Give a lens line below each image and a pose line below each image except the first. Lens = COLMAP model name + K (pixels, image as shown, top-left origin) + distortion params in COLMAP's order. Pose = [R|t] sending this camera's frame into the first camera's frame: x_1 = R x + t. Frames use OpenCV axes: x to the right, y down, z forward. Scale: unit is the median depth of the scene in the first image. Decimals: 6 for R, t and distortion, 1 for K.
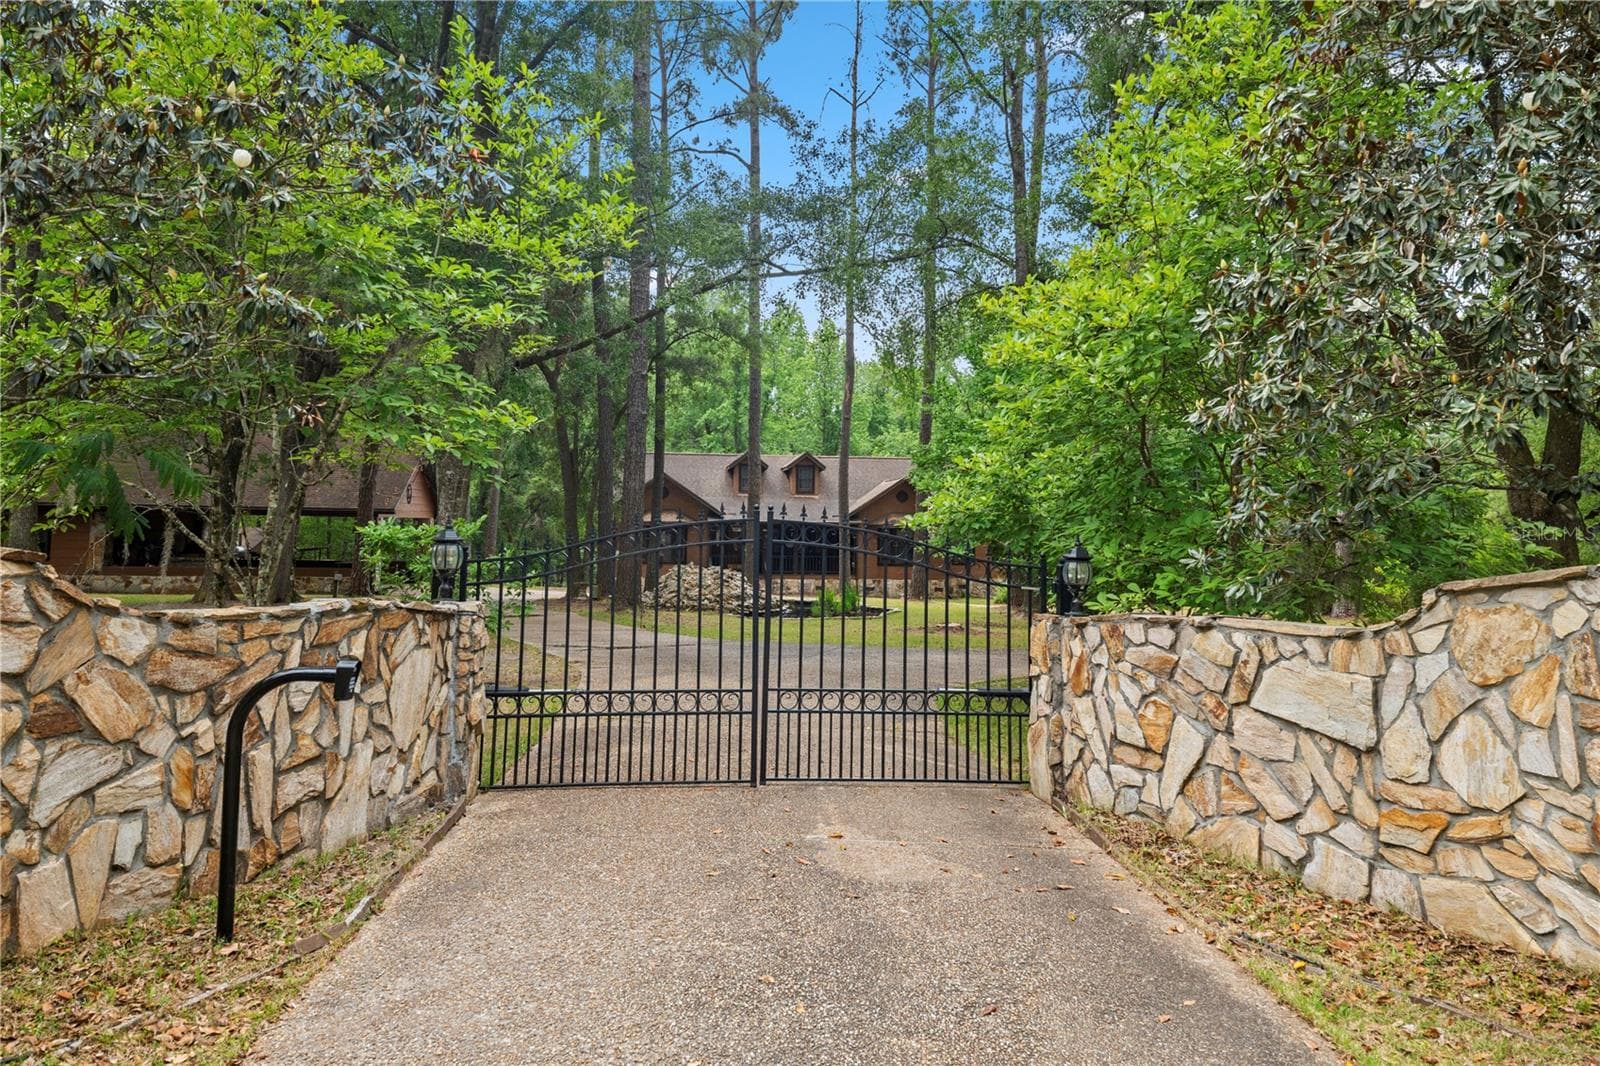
lens RADIAL K [[1256.9, 0, 800.0], [0, 1256.9, 533.0], [0, 0, 1]] dist [0.001860, -0.000195]
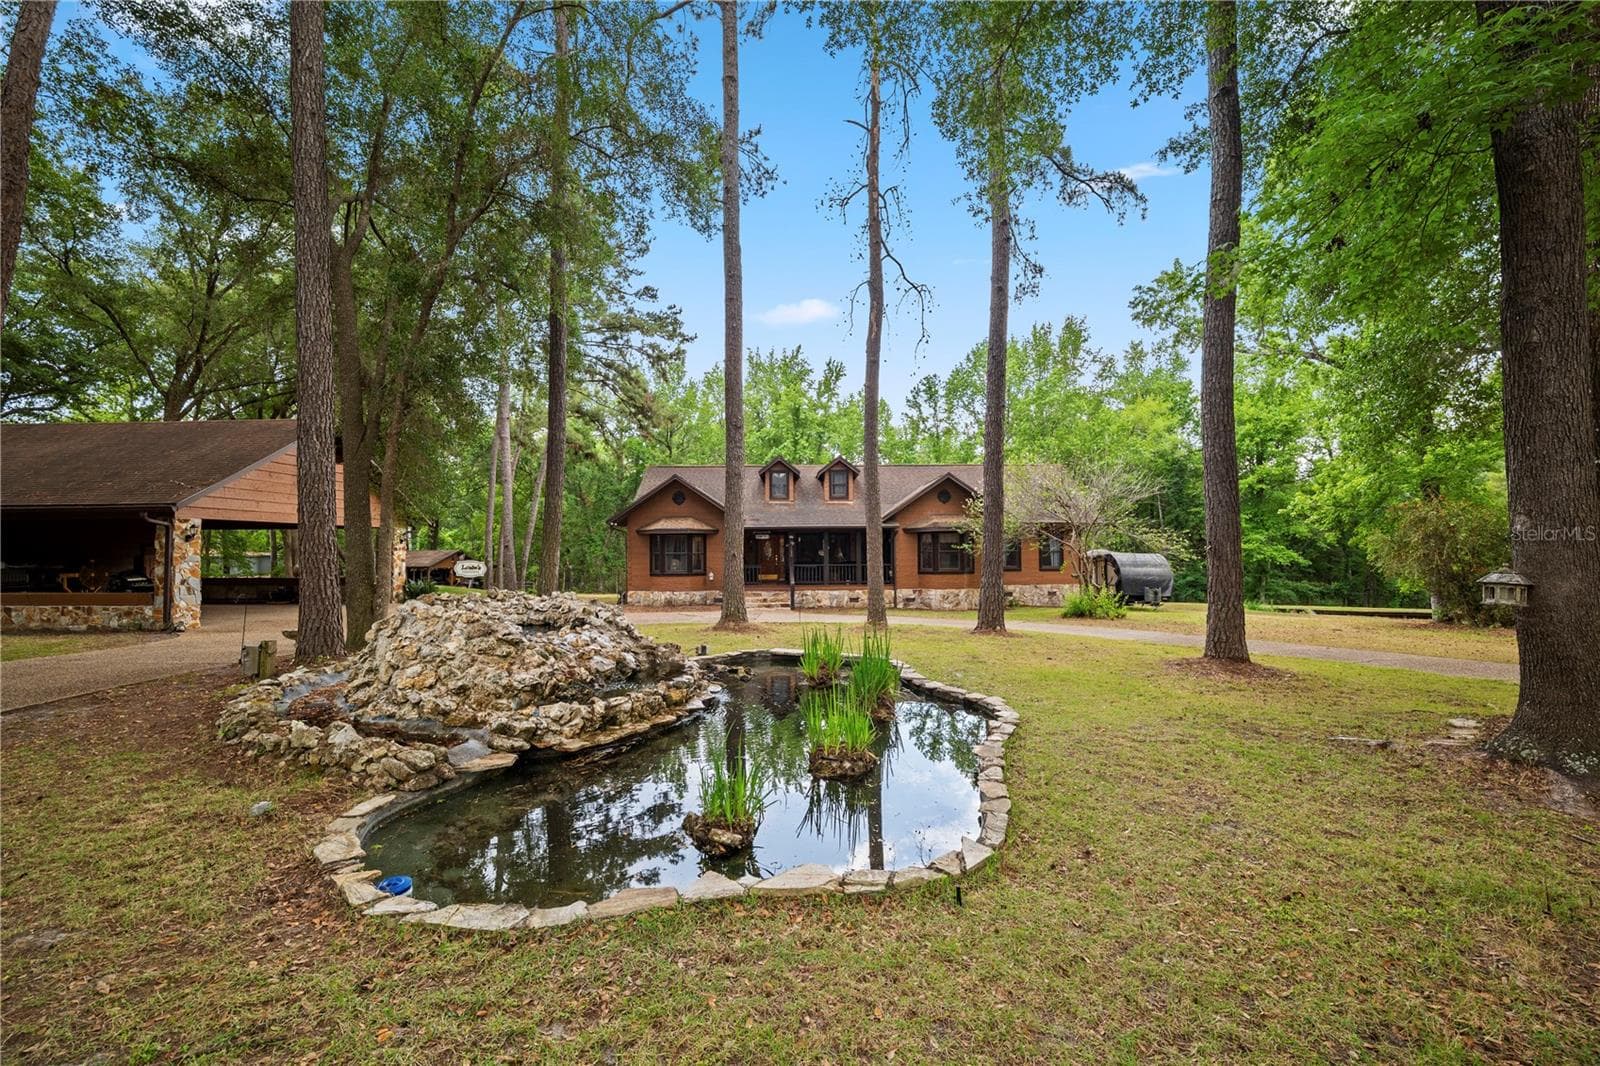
lens RADIAL K [[692.1, 0, 800.0], [0, 692.1, 533.0], [0, 0, 1]] dist [-0.003121, -0.000285]
pose [[0.995422, -0.024409, -0.092403, 0.025123], [0.021732, 0.999318, -0.029867, 0.010562], [0.093069, 0.027722, 0.995274, 0.532746]]
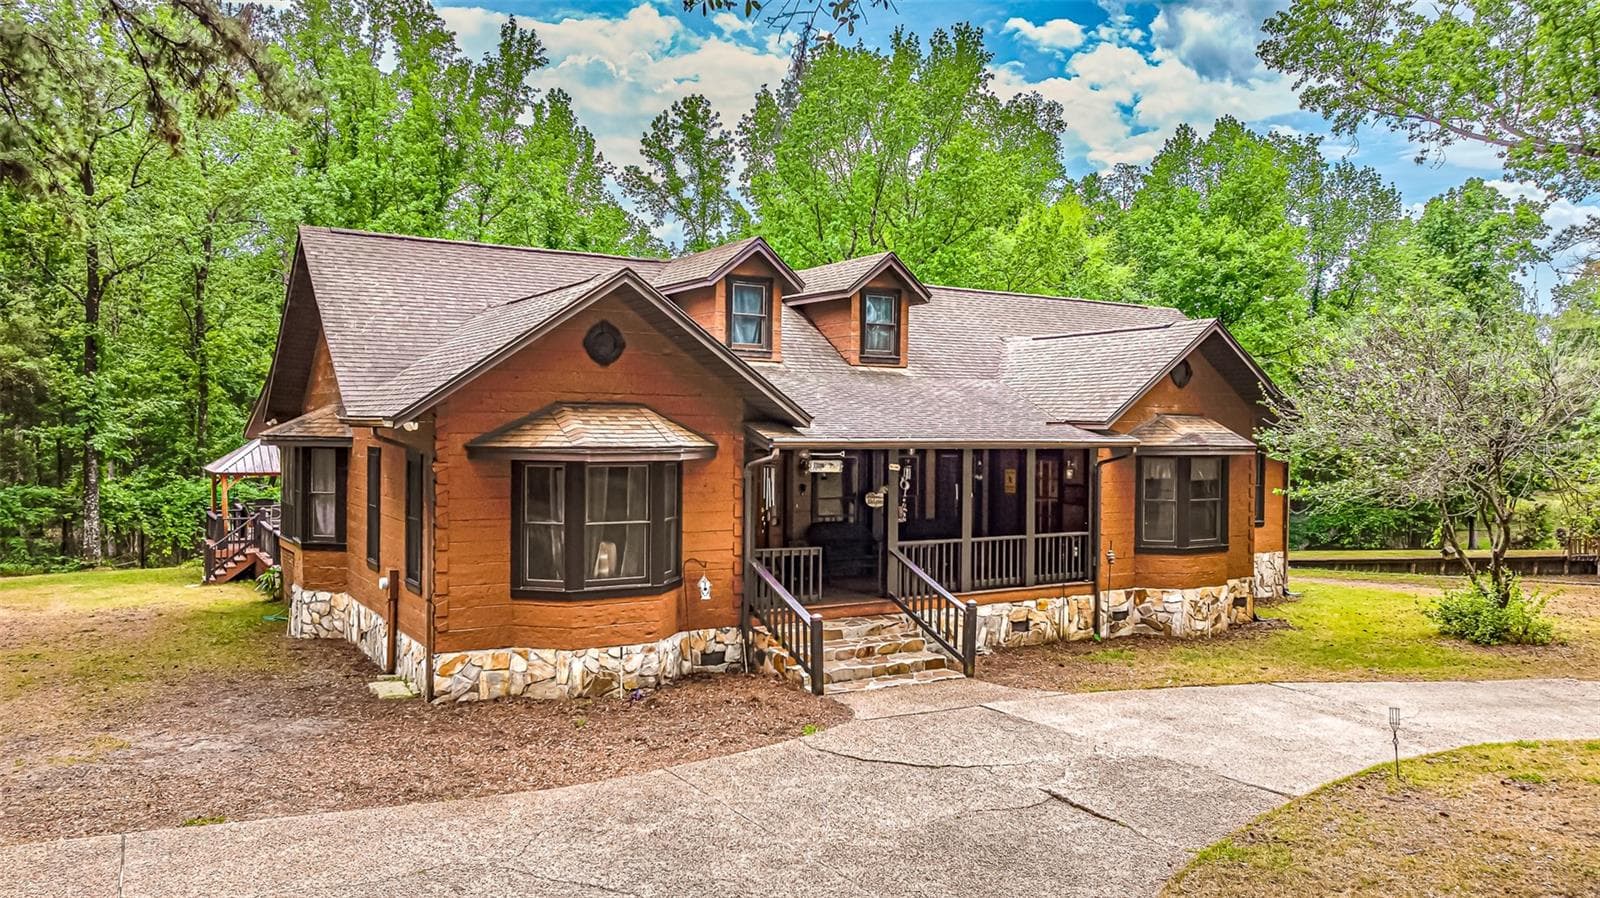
lens RADIAL K [[1181.0, 0, 827.9], [0, 1181.0, 449.0], [0, 0, 1]] dist [-0.023134, -0.000820]
pose [[0.898413, -0.017734, 0.438793, -0.187997], [0.010871, 0.999776, 0.018148, -0.013331], [-0.439017, -0.011534, 0.898405, 0.767202]]
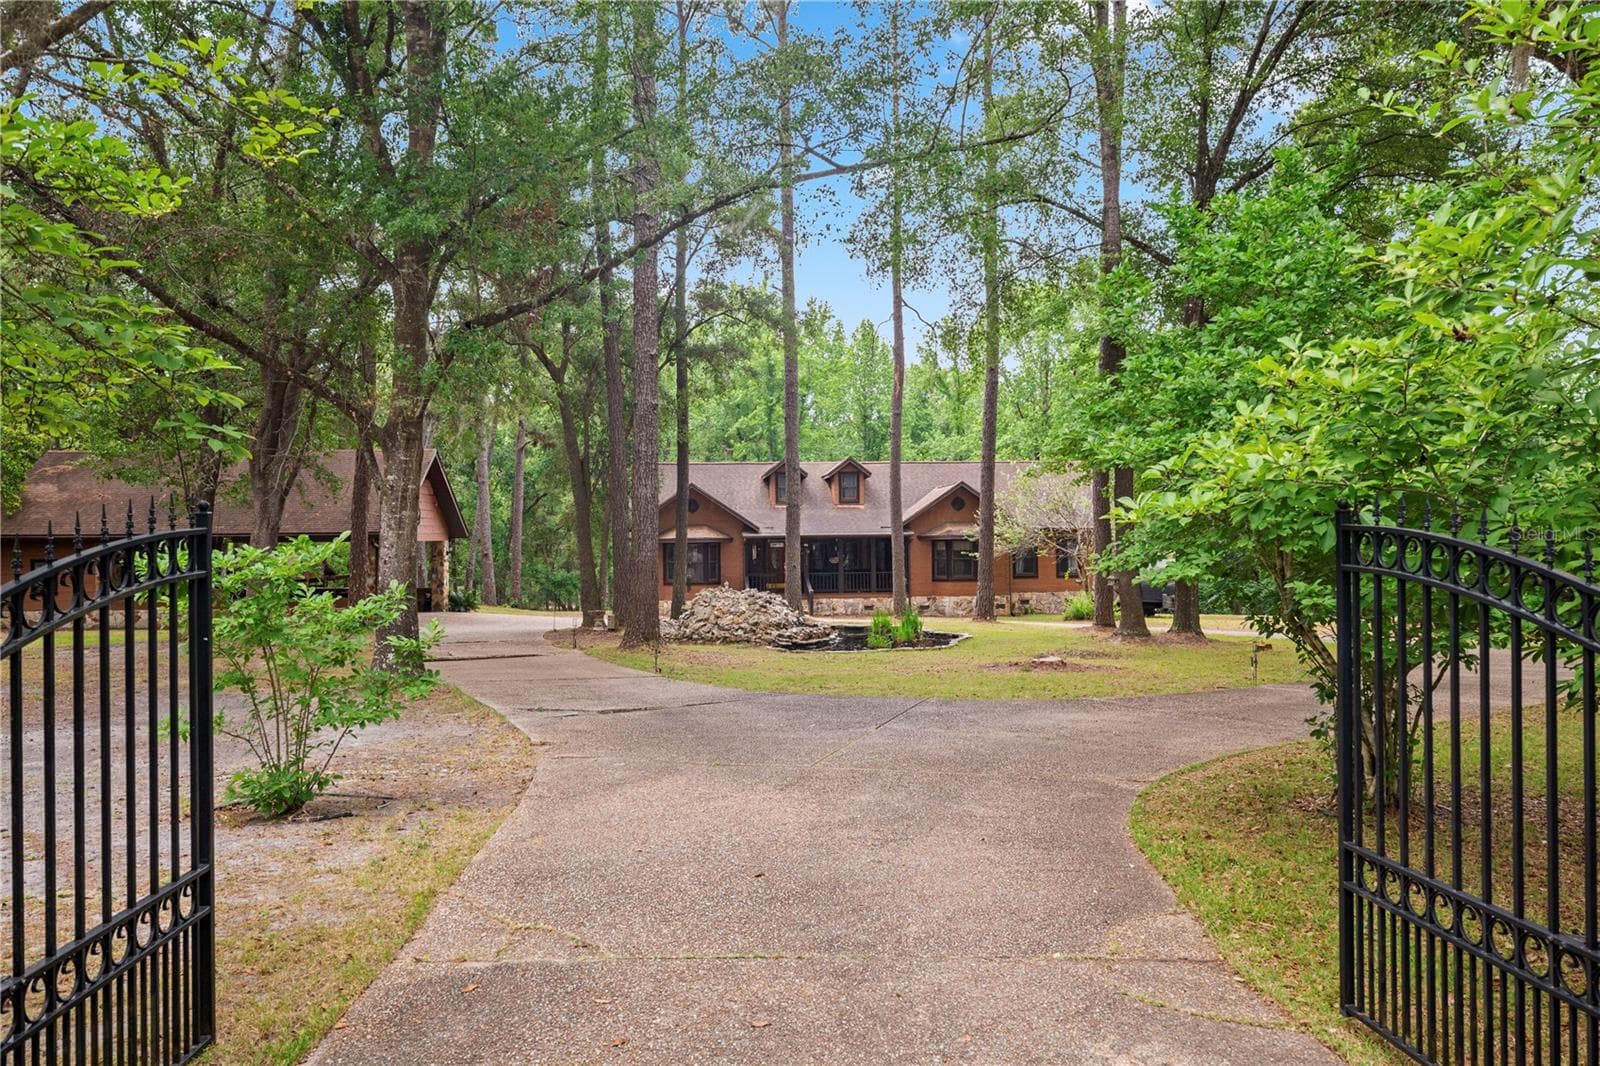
lens RADIAL K [[1256.9, 0, 800.0], [0, 1256.9, 533.0], [0, 0, 1]] dist [0.001860, -0.000195]
pose [[0.999148, -0.028342, -0.030004, -0.005460], [0.027957, 0.999523, -0.013150, 0.000925], [0.030363, 0.012300, 0.999463, 0.108195]]
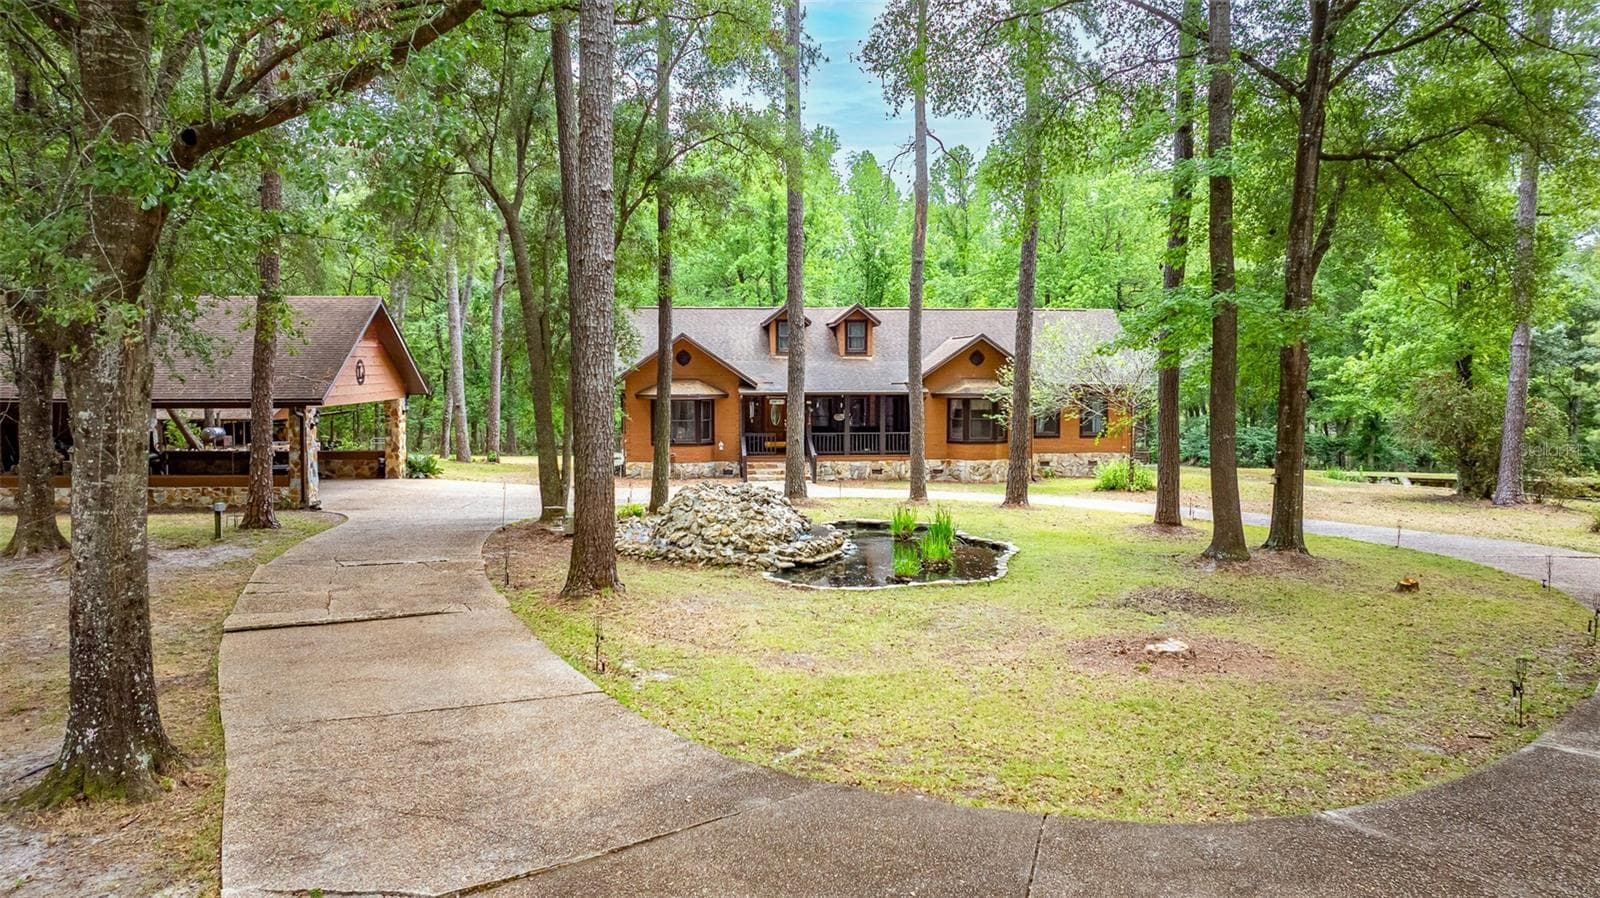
lens RADIAL K [[1181.0, 0, 827.9], [0, 1181.0, 449.0], [0, 0, 1]] dist [-0.023134, -0.000820]
pose [[0.999832, -0.017075, -0.006618, -0.011936], [0.017470, 0.997728, 0.065060, -0.022527], [0.005493, -0.065165, 0.997859, 0.248524]]
